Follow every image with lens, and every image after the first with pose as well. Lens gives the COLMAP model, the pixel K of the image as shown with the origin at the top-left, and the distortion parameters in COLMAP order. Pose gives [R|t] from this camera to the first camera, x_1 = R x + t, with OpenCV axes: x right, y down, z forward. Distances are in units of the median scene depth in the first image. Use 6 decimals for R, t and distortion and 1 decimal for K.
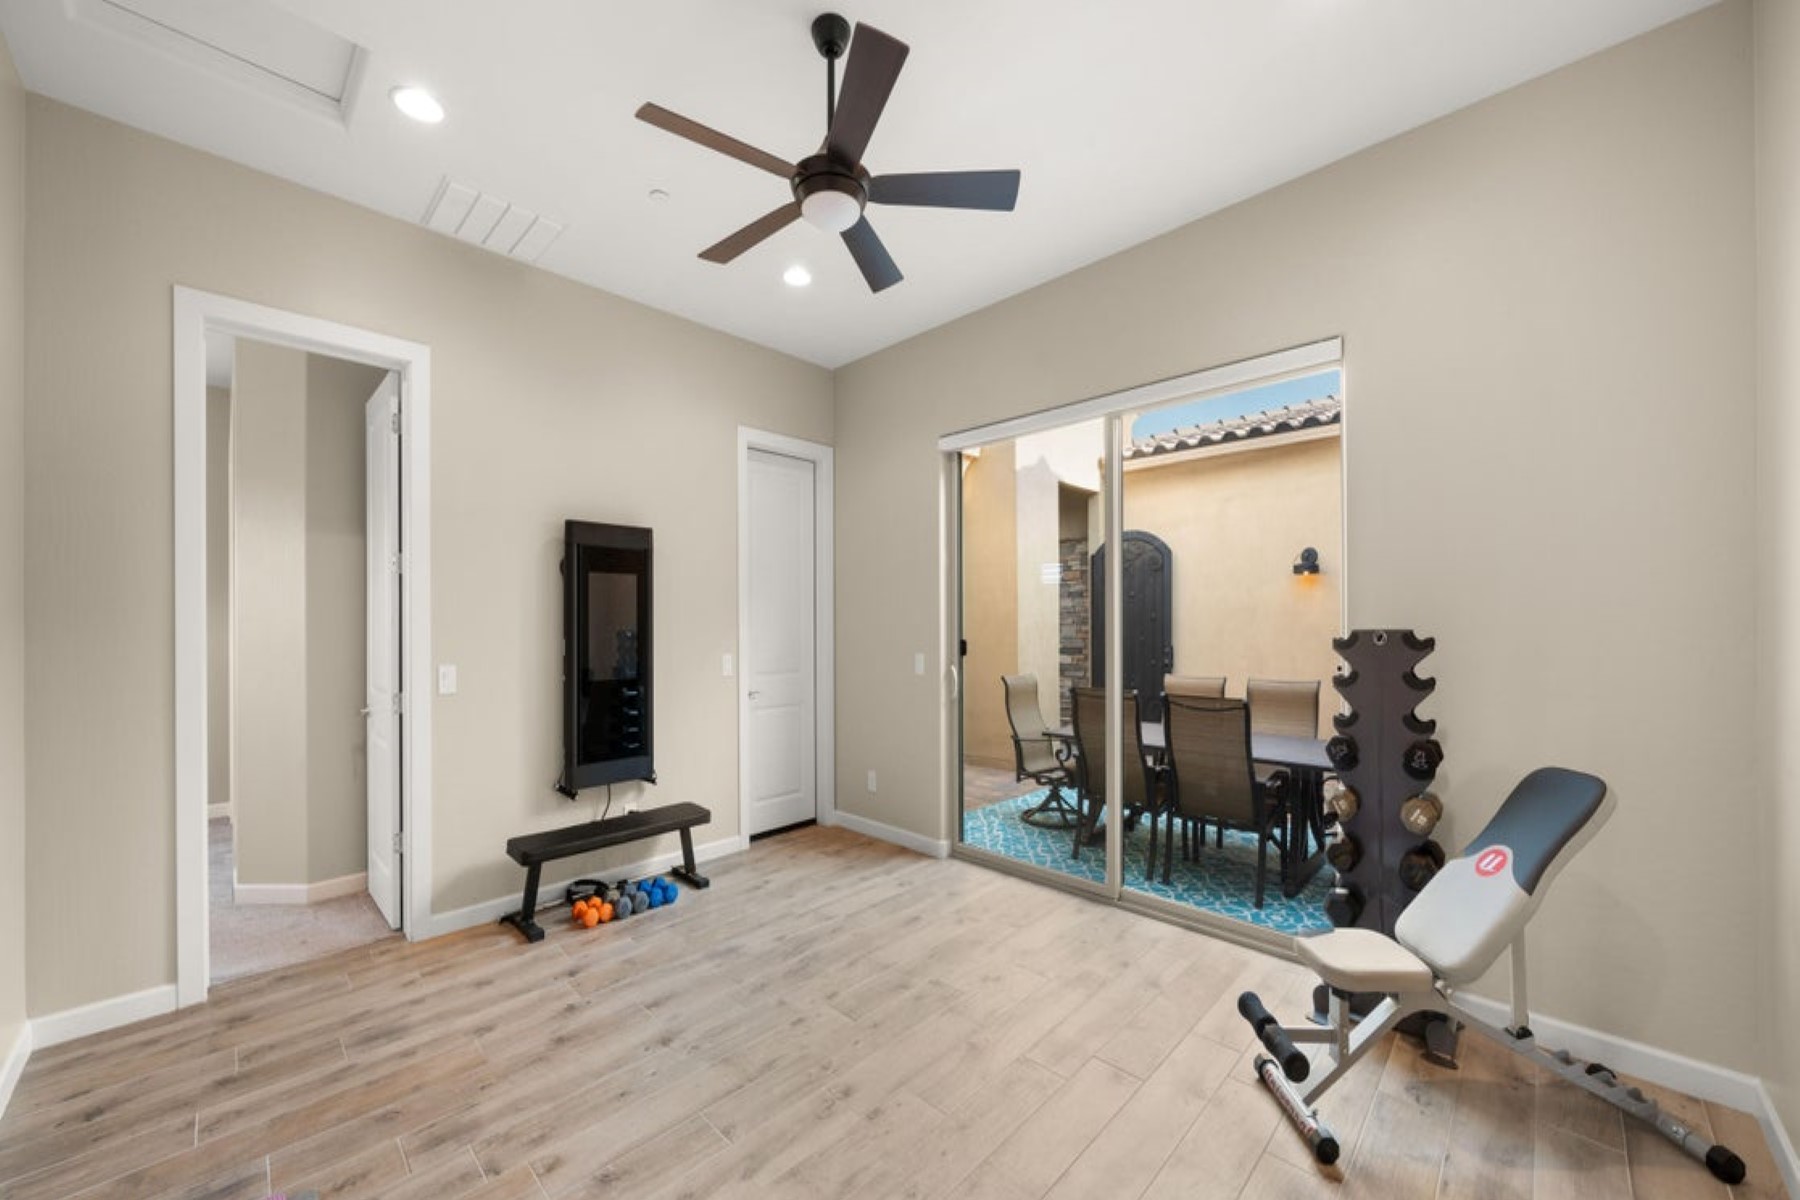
lens RADIAL K [[672.5, 0, 927.7], [0, 672.5, 624.0], [0, 0, 1]] dist [-0.001869, 0.000087]
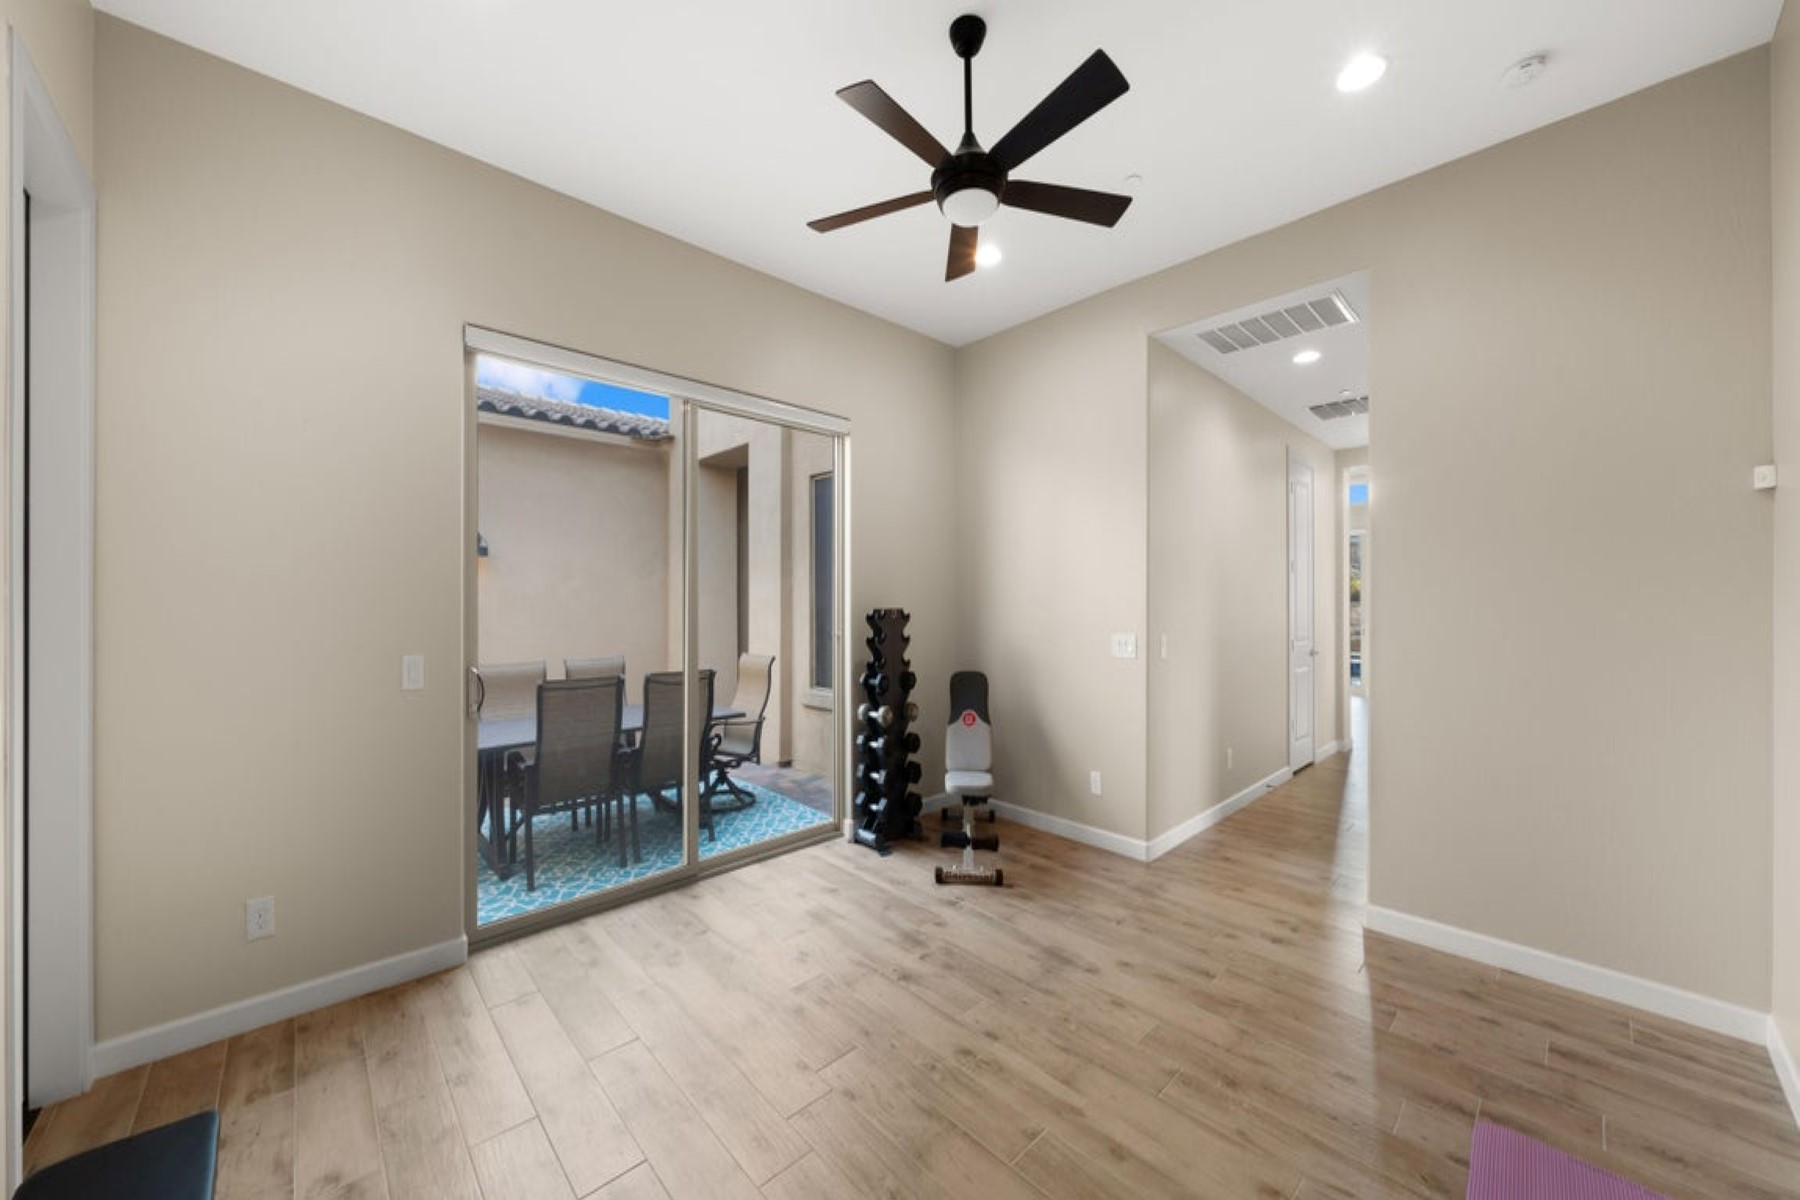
lens RADIAL K [[641.8, 0, 902.1], [0, 641.8, 601.5], [0, 0, 1]] dist [0.000201, 0.000271]
pose [[0.066352, 0.008575, 0.997759, -0.811475], [0.000260, 0.999963, -0.008611, 0.002038], [-0.997796, 0.000830, 0.066347, 0.740727]]
